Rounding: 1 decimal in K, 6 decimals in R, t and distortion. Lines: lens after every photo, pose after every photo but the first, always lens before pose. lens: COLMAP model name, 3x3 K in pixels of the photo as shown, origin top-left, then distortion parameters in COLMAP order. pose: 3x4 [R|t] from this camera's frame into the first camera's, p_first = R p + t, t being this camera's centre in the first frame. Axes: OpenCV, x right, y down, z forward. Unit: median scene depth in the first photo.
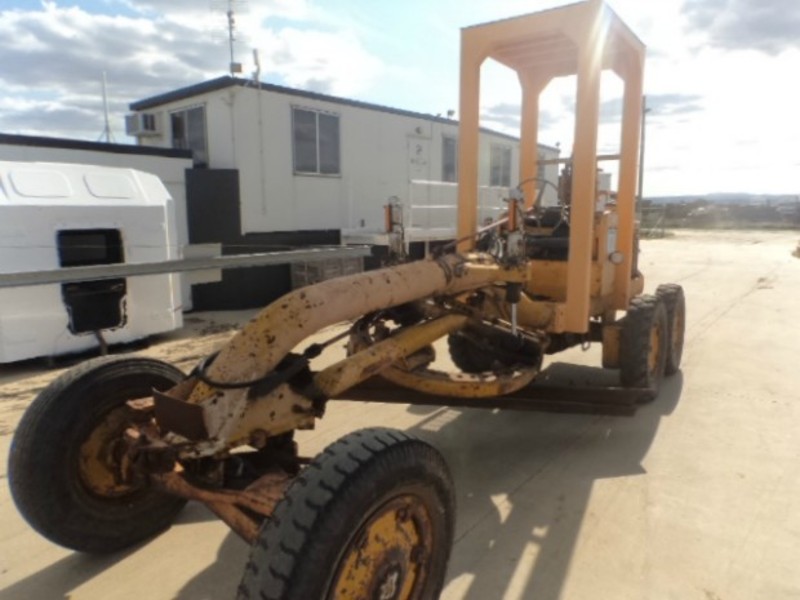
lens RADIAL K [[549.2, 0, 405.2], [0, 549.2, 305.0], [0, 0, 1]] dist [-0.015077, -0.003620]
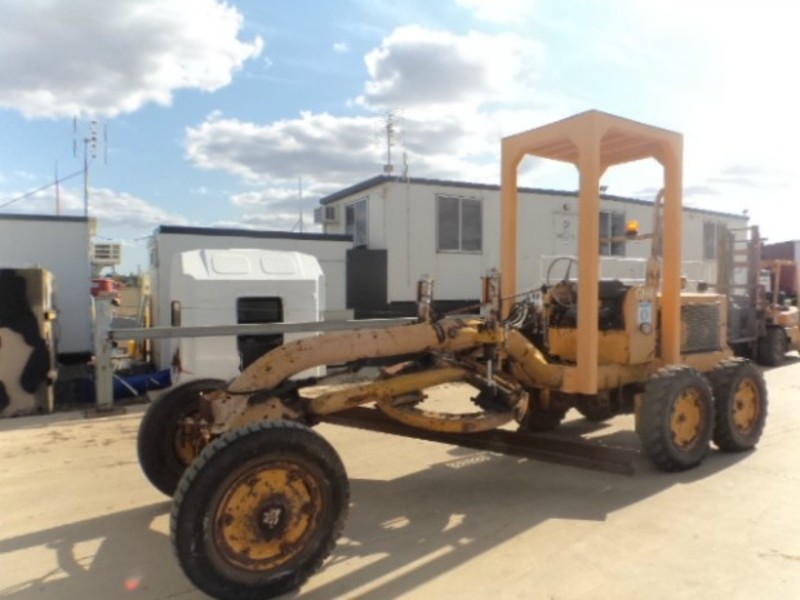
lens RADIAL K [[549.2, 0, 404.4], [0, 549.2, 311.0], [0, 0, 1]] dist [-0.015077, -0.003620]
pose [[0.929701, 0.019921, -0.367775, 0.261056], [-0.062163, 0.992698, -0.103373, 0.014379], [0.363030, 0.118968, 0.924151, -0.124363]]
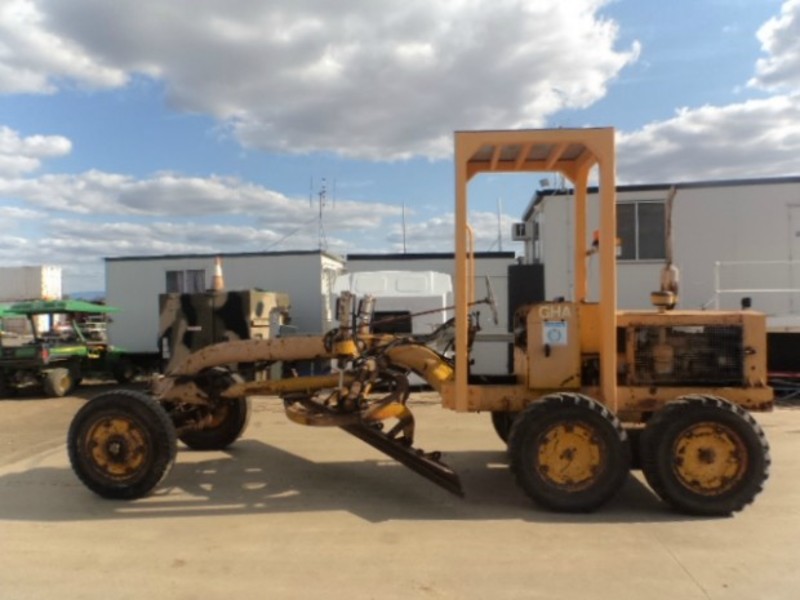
lens RADIAL K [[549.2, 0, 412.3], [0, 549.2, 302.3], [0, 0, 1]] dist [-0.015077, -0.003620]
pose [[0.512420, 0.005089, -0.858720, 0.850754], [-0.131726, 0.988613, -0.072746, -0.053055], [0.848572, 0.150392, 0.507256, 0.217773]]
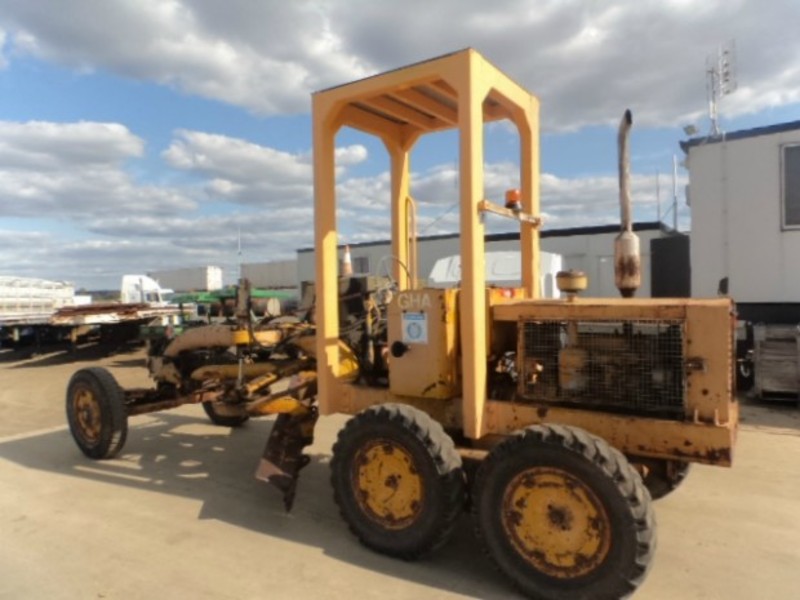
lens RADIAL K [[549.2, 0, 410.7], [0, 549.2, 301.1], [0, 0, 1]] dist [-0.015077, -0.003620]
pose [[0.038367, 0.030640, -0.998794, 0.901690], [-0.138974, 0.989980, 0.025031, -0.136190], [0.989552, 0.137846, 0.042241, 0.748019]]
